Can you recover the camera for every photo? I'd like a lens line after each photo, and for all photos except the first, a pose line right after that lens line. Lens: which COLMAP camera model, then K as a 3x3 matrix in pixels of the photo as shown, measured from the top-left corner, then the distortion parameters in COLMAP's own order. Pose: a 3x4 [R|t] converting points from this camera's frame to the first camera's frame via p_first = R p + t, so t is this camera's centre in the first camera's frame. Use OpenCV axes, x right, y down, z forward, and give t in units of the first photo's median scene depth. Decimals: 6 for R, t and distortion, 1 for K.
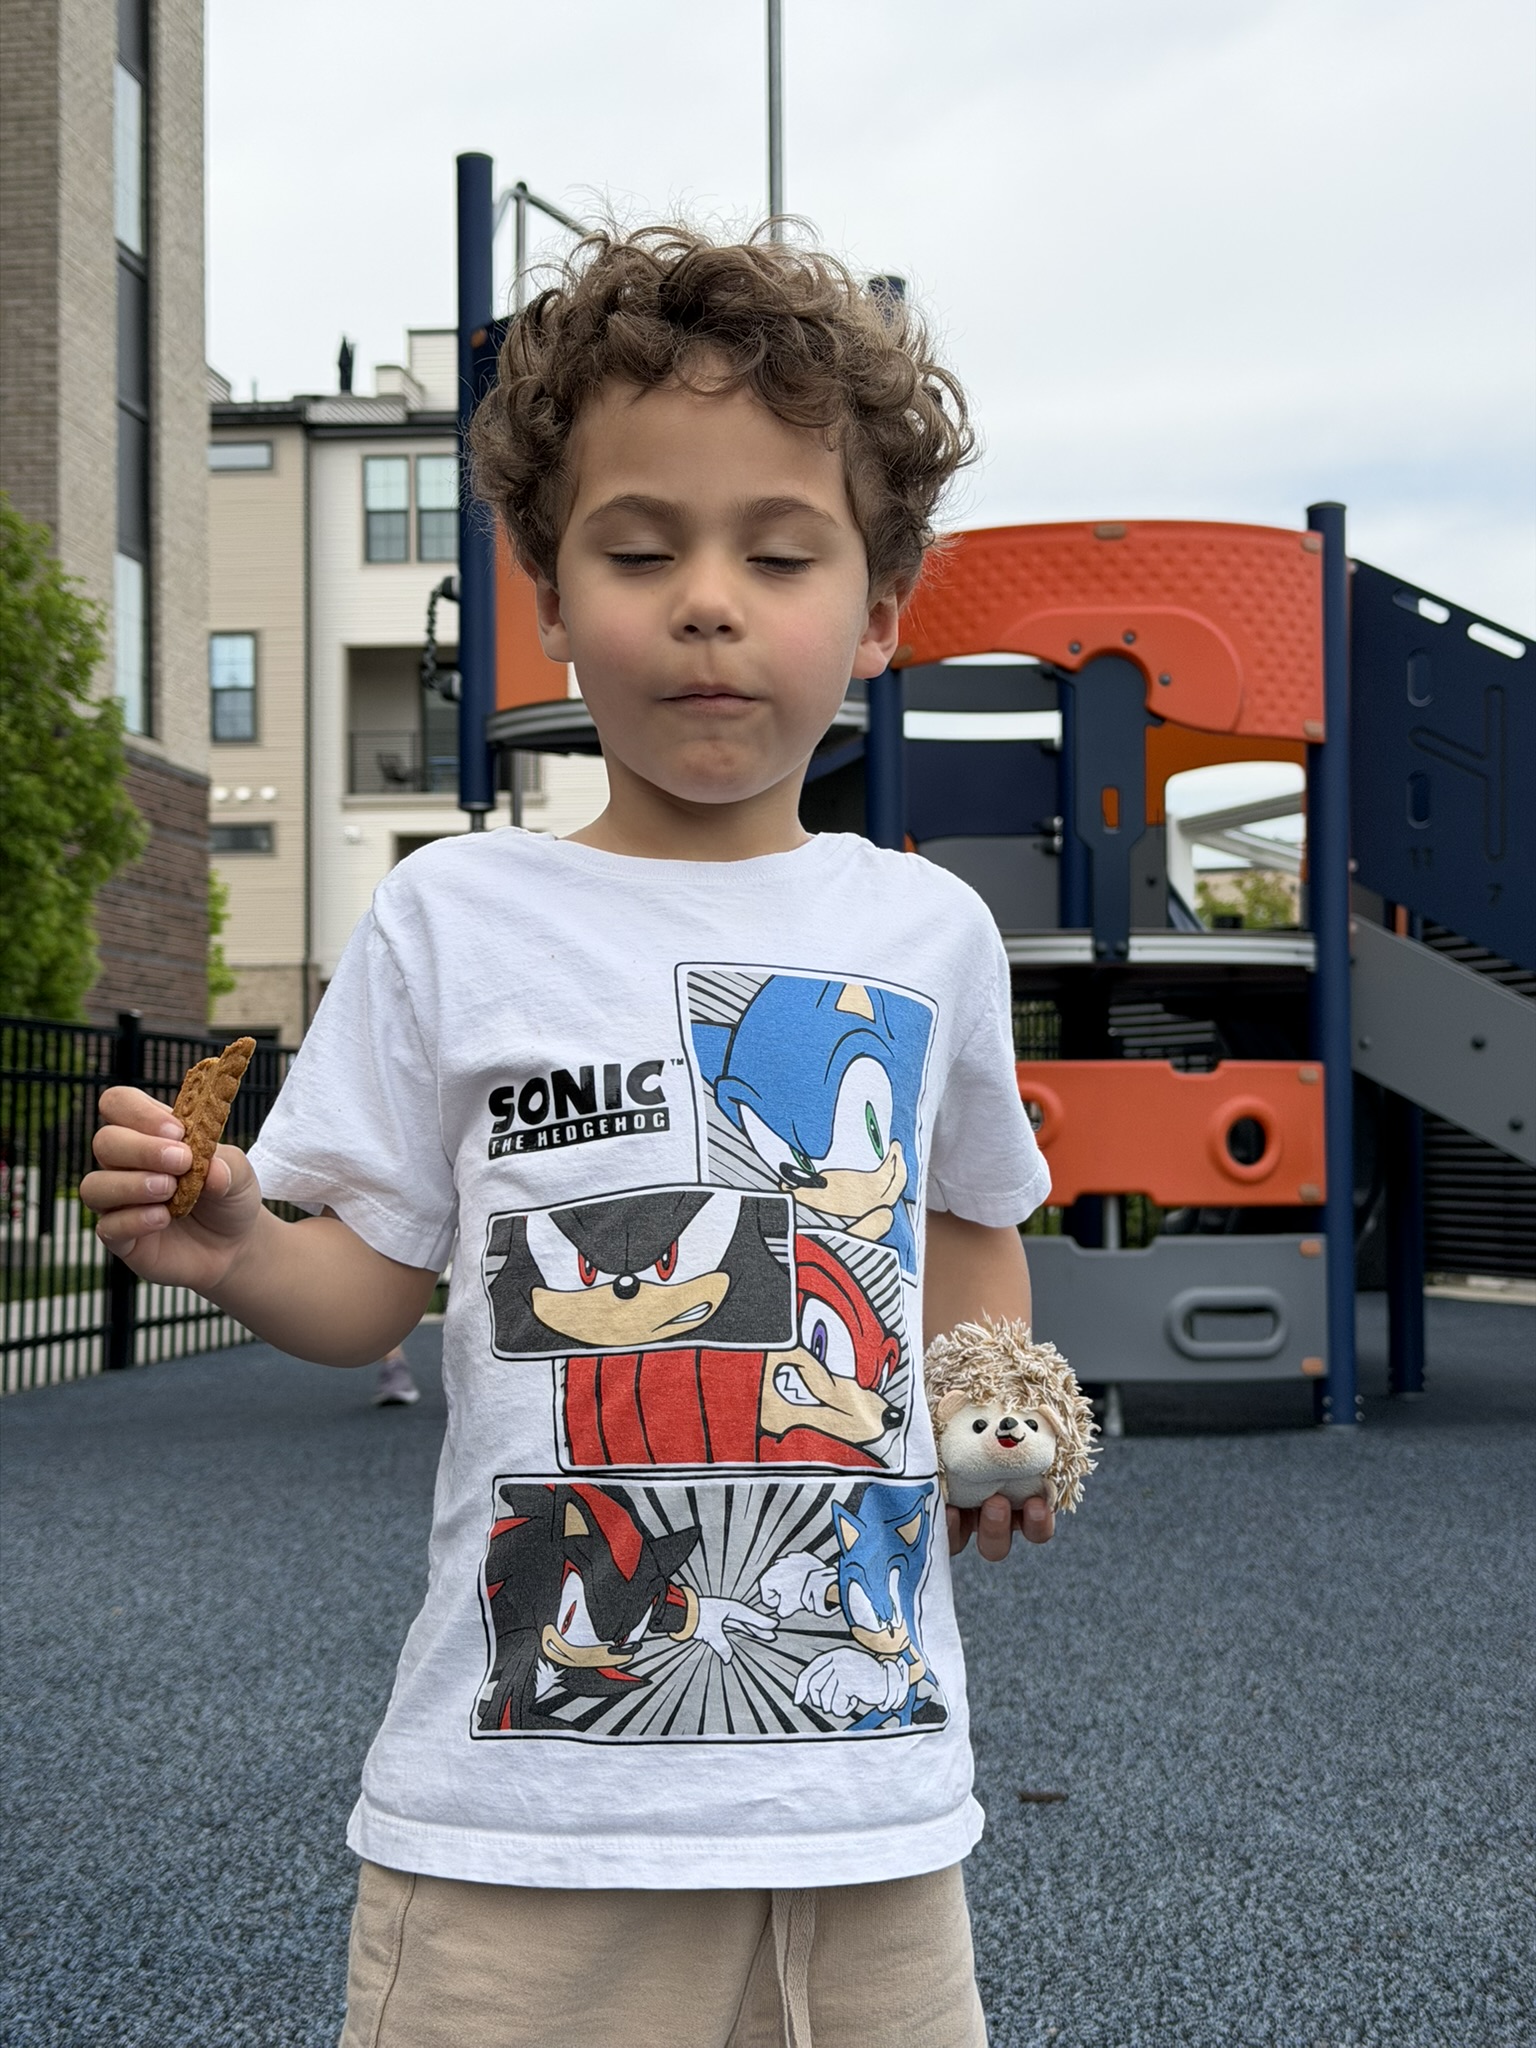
lens RADIAL K [[2782.1, 0, 805.0], [0, 2782.1, 1008.1], [0, 0, 1]] dist [0.126208, 0.000000]
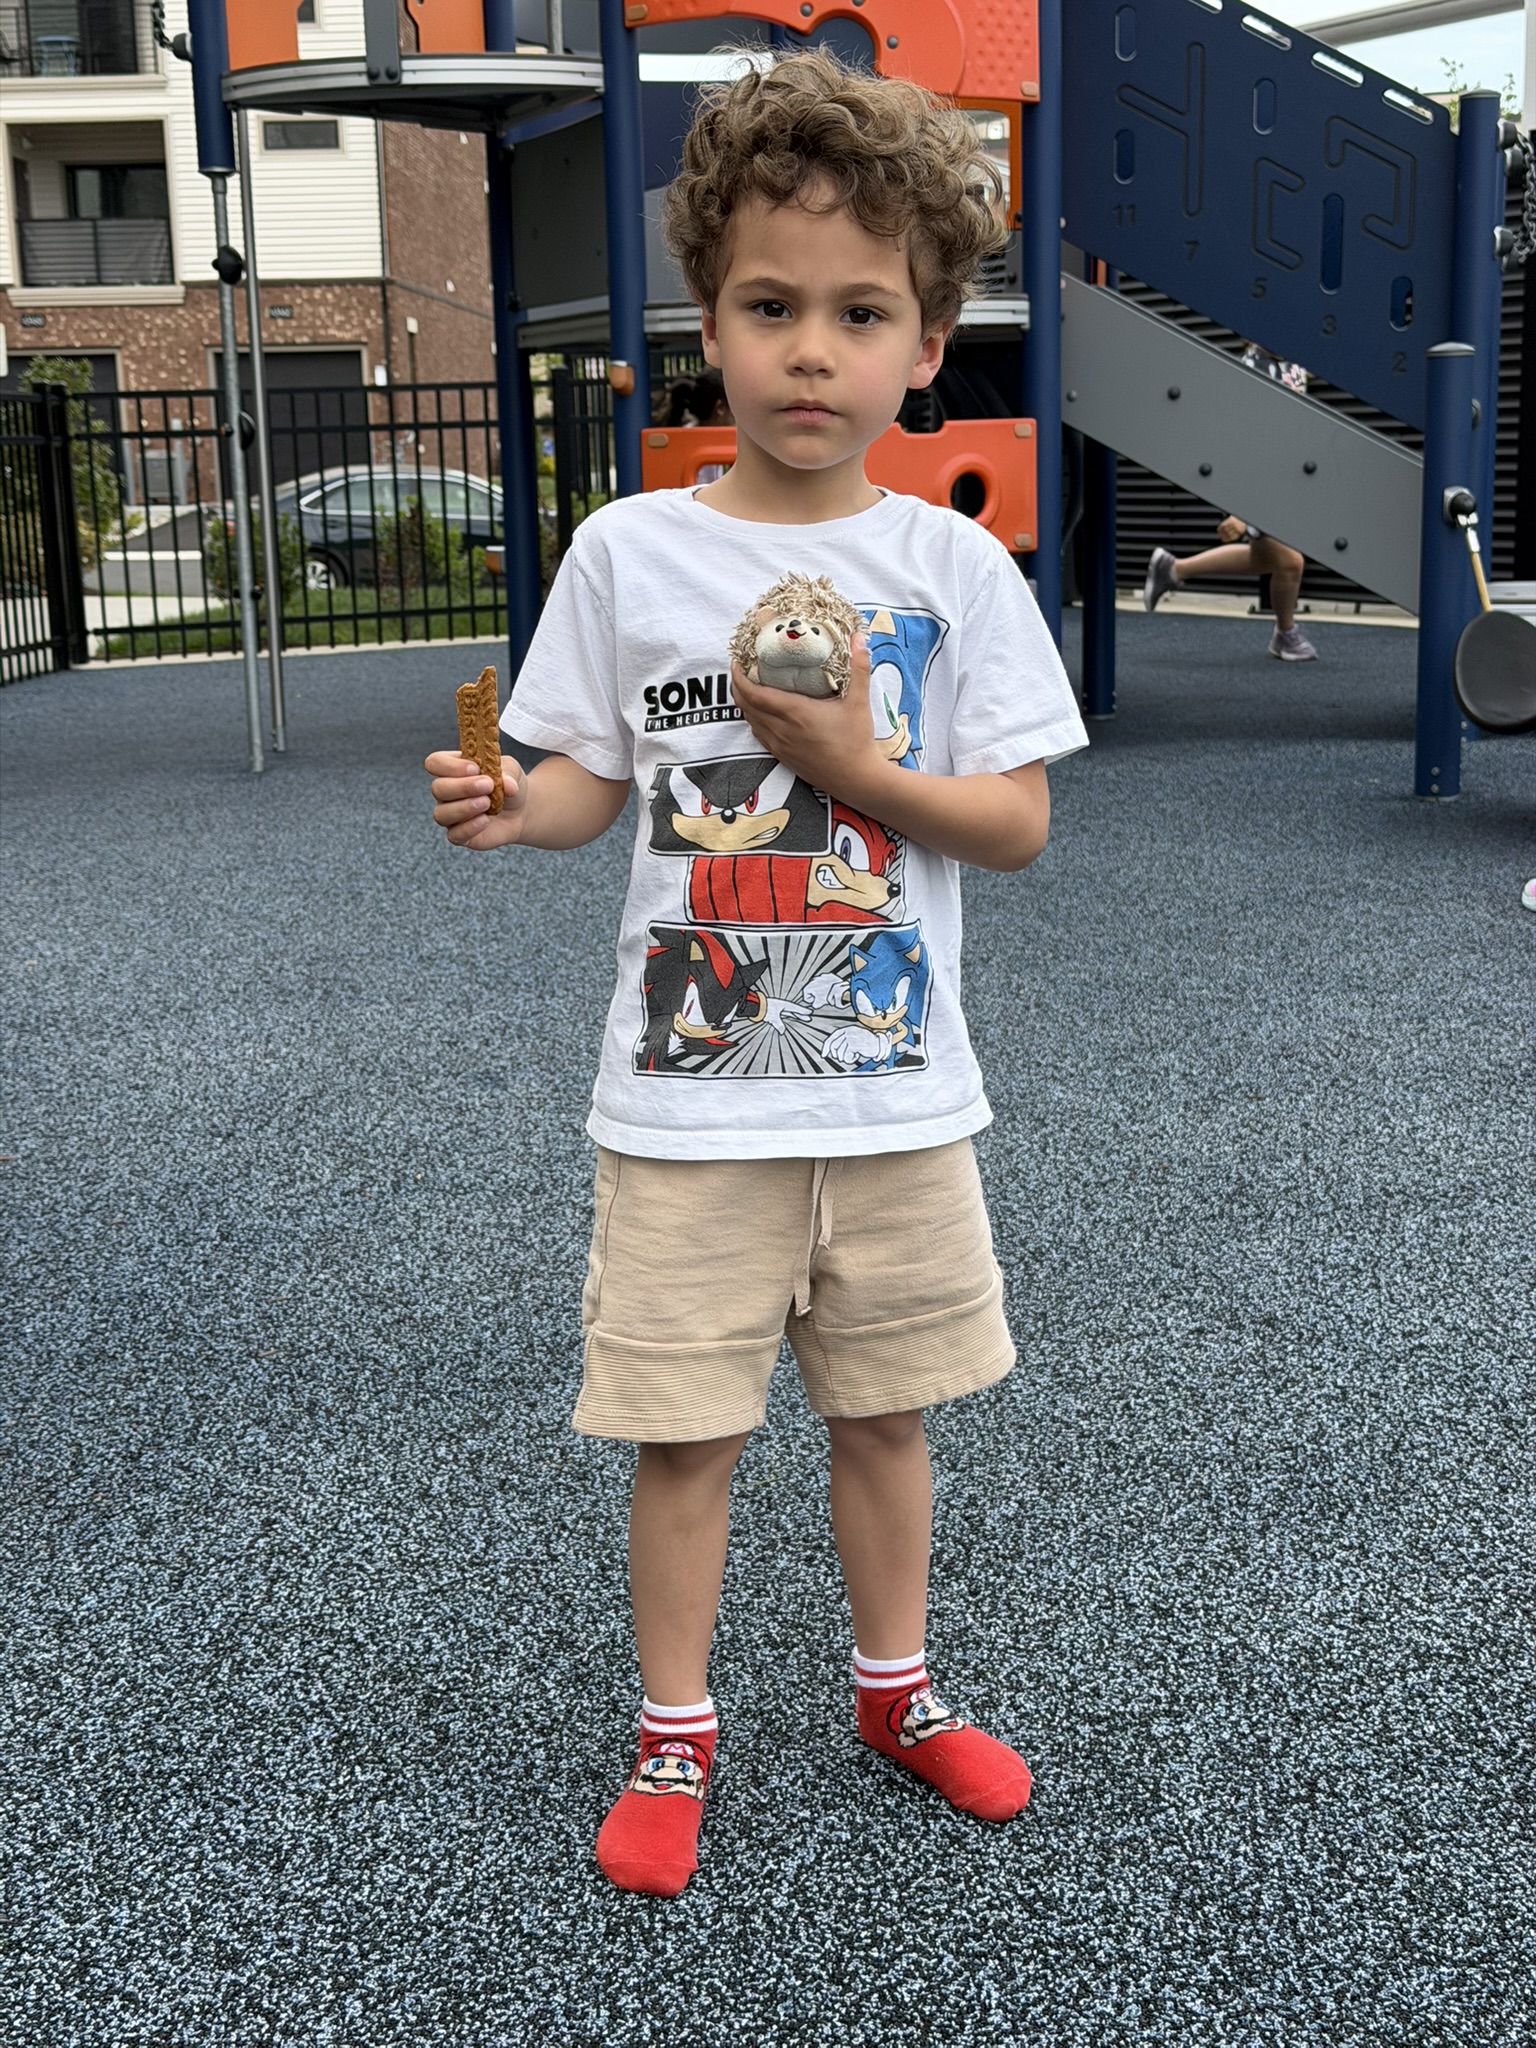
lens RADIAL K [[2782.1, 0, 786.2], [0, 2782.1, 1035.7], [0, 0, 1]] dist [0.126208, 0.000000]
pose [[0.992717, -0.052423, 0.108462, -0.064367], [0.021829, 0.963724, 0.266007, -0.059226], [-0.118472, -0.261702, 0.957850, -0.159661]]
